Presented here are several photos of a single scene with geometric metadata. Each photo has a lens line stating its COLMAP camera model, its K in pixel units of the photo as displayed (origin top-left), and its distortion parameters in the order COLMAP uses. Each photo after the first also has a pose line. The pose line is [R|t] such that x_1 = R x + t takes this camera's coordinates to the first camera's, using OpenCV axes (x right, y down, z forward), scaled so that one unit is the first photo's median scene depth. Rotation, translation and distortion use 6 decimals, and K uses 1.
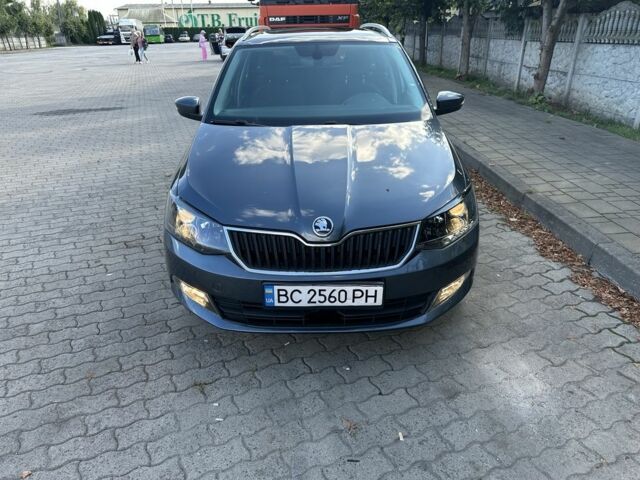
lens RADIAL K [[462.1, 0, 317.0], [0, 462.1, 242.3], [0, 0, 1]] dist [0.036021, -0.040889]
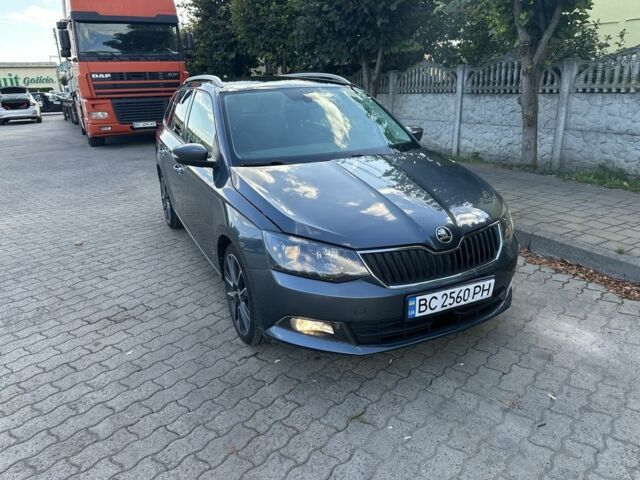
lens RADIAL K [[462.1, 0, 321.4], [0, 462.1, 241.6], [0, 0, 1]] dist [0.036021, -0.040889]
pose [[0.894242, -0.151564, 0.421142, -0.613562], [0.197617, 0.977941, -0.067665, -0.002679], [-0.401596, 0.143734, 0.904467, 0.085467]]
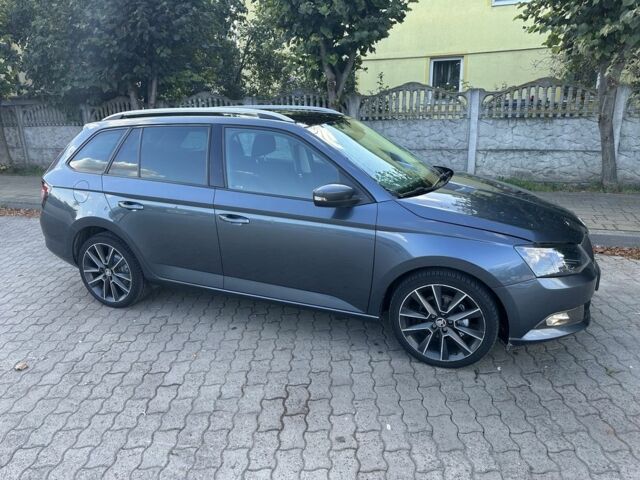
lens RADIAL K [[462.1, 0, 319.8], [0, 462.1, 237.6], [0, 0, 1]] dist [0.036021, -0.040889]
pose [[0.354836, -0.255936, 0.899215, -1.409269], [0.411857, 0.906240, 0.095413, -0.411967], [-0.839324, 0.336492, 0.426976, 0.911674]]
